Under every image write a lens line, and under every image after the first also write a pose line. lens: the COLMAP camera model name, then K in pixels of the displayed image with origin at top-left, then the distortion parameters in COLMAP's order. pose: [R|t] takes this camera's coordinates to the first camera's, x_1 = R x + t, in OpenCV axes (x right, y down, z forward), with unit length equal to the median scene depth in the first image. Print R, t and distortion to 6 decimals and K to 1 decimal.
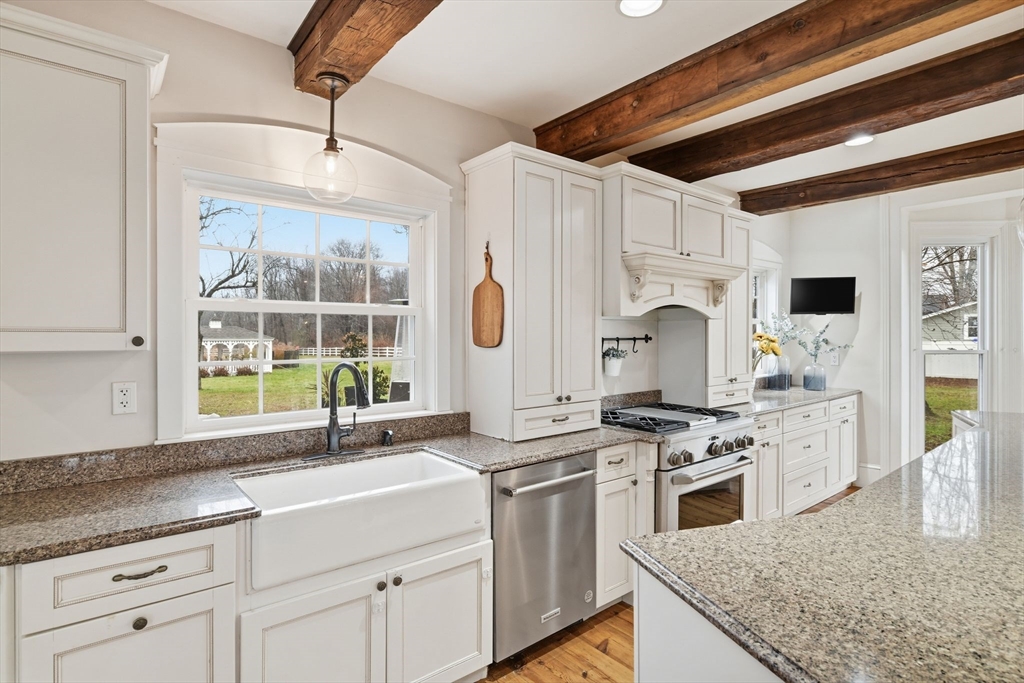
lens RADIAL K [[511.2, 0, 515.4], [0, 511.2, 335.8], [0, 0, 1]] dist [-0.008239, 0.000090]
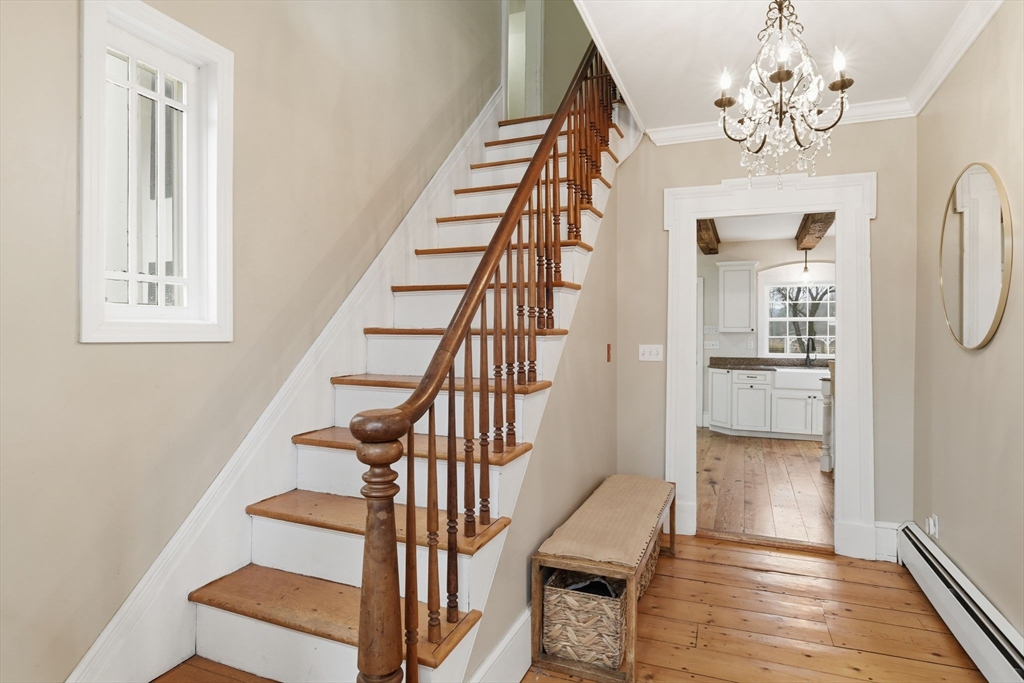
lens RADIAL K [[563.5, 0, 514.9], [0, 563.5, 338.2], [0, 0, 1]] dist [-0.005284, -0.000237]
pose [[0.482514, 0.007250, -0.875858, 1.447780], [-0.001626, 0.999971, 0.007382, 0.029028], [0.875887, -0.002138, 0.482512, -1.799667]]
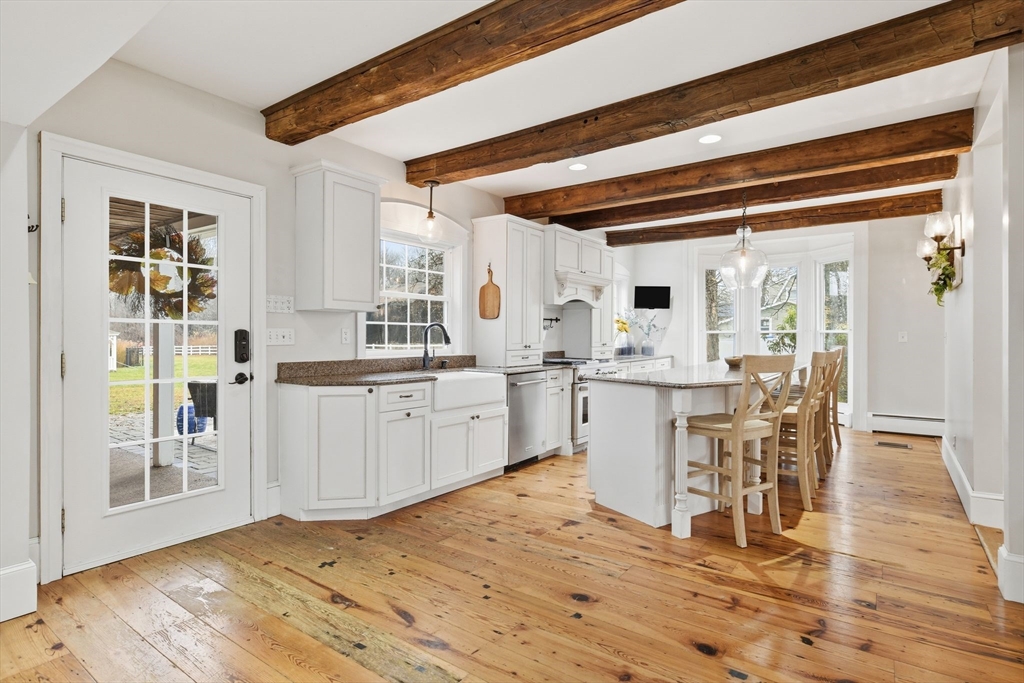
lens RADIAL K [[511.2, 0, 515.4], [0, 511.2, 335.8], [0, 0, 1]] dist [-0.008239, 0.000090]
pose [[0.964150, 0.003679, 0.265334, -0.446017], [-0.003857, 0.999993, 0.000151, 0.080822], [-0.265331, -0.001169, 0.964157, -0.811884]]
